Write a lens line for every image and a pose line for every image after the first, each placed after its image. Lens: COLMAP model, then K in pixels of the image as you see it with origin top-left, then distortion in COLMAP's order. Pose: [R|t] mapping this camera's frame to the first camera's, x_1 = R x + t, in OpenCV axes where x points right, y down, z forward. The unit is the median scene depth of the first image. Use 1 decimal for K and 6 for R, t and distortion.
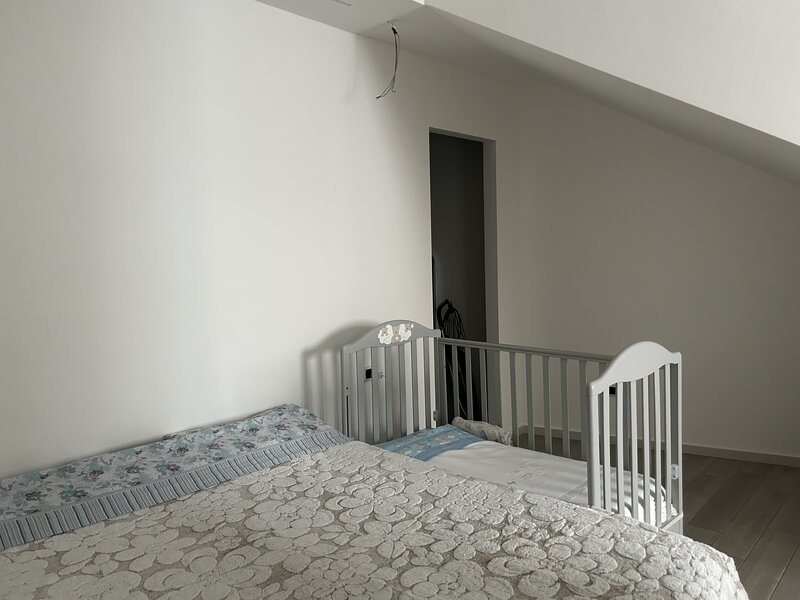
lens RADIAL K [[607.5, 0, 400.0], [0, 607.5, 300.0], [0, 0, 1]] dist [0.060535, -0.093286]
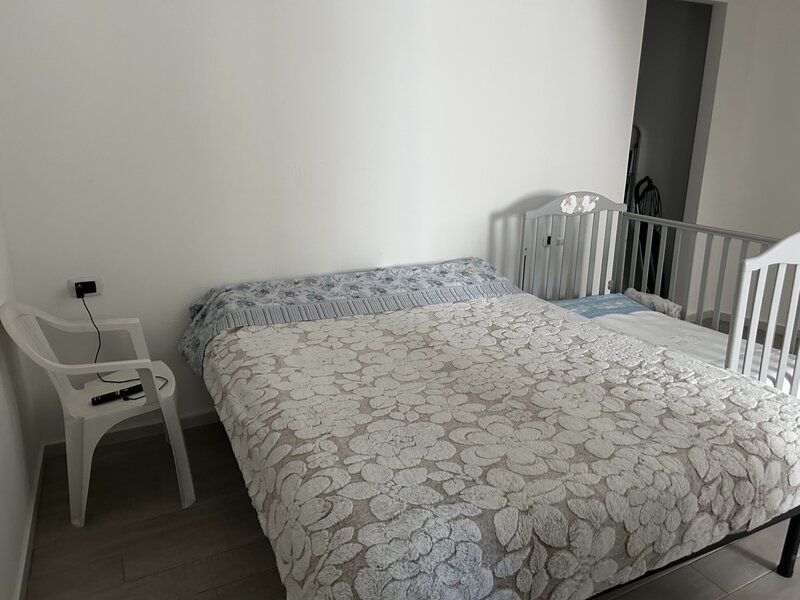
lens RADIAL K [[607.5, 0, 400.0], [0, 607.5, 300.0], [0, 0, 1]] dist [0.060535, -0.093286]
pose [[0.940821, 0.125960, -0.314626, 0.087316], [-0.057734, 0.974364, 0.217445, 0.004948], [0.333950, -0.186412, 0.923974, -0.214911]]
